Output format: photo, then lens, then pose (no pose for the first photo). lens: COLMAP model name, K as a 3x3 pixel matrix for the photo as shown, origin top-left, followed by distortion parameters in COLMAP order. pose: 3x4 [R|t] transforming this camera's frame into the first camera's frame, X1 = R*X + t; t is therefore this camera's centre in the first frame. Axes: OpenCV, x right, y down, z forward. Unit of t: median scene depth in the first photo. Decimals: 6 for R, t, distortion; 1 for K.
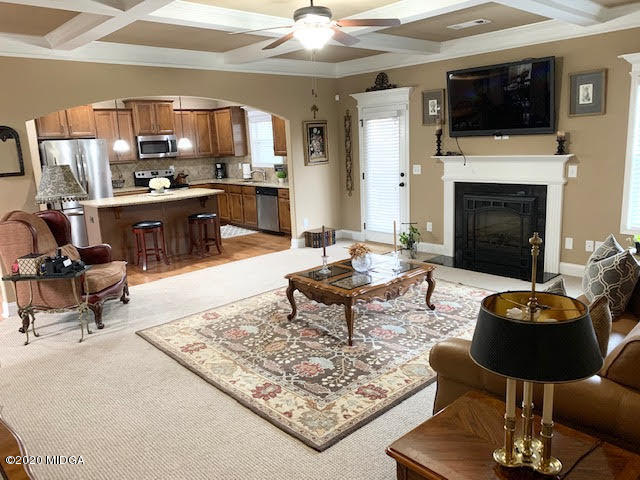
lens RADIAL K [[485.8, 0, 321.8], [0, 485.8, 239.1], [0, 0, 1]] dist [0.038444, -0.041777]
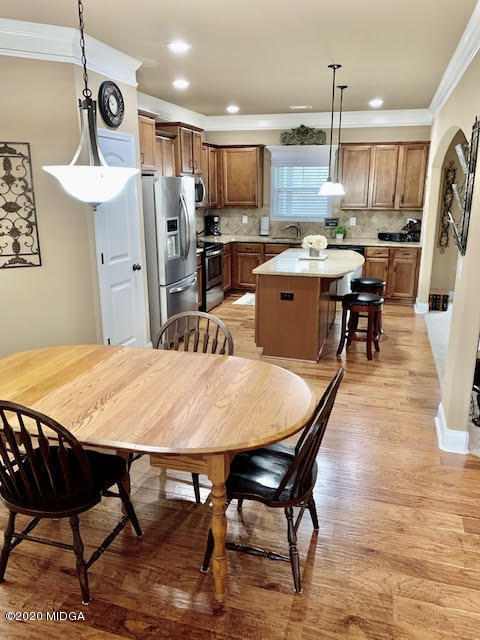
lens RADIAL K [[485.8, 0, 245.7], [0, 485.8, 321.4], [0, 0, 1]] dist [0.038444, -0.041777]
pose [[0.858559, -0.093513, 0.504114, -0.667470], [0.065822, 0.995194, 0.072507, -0.044737], [-0.508472, -0.029070, 0.860588, 0.330074]]
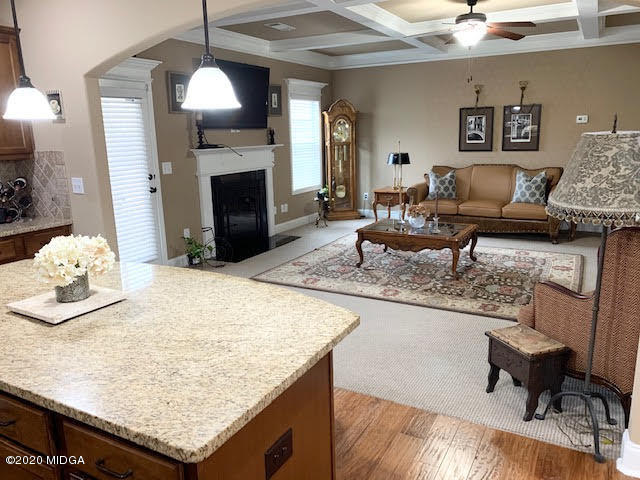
lens RADIAL K [[485.8, 0, 322.3], [0, 485.8, 236.7], [0, 0, 1]] dist [0.038444, -0.041777]
pose [[-0.317704, -0.151879, 0.935947, -0.493078], [0.226537, 0.946344, 0.230464, -0.124506], [-0.920731, 0.285246, -0.266251, 0.772750]]
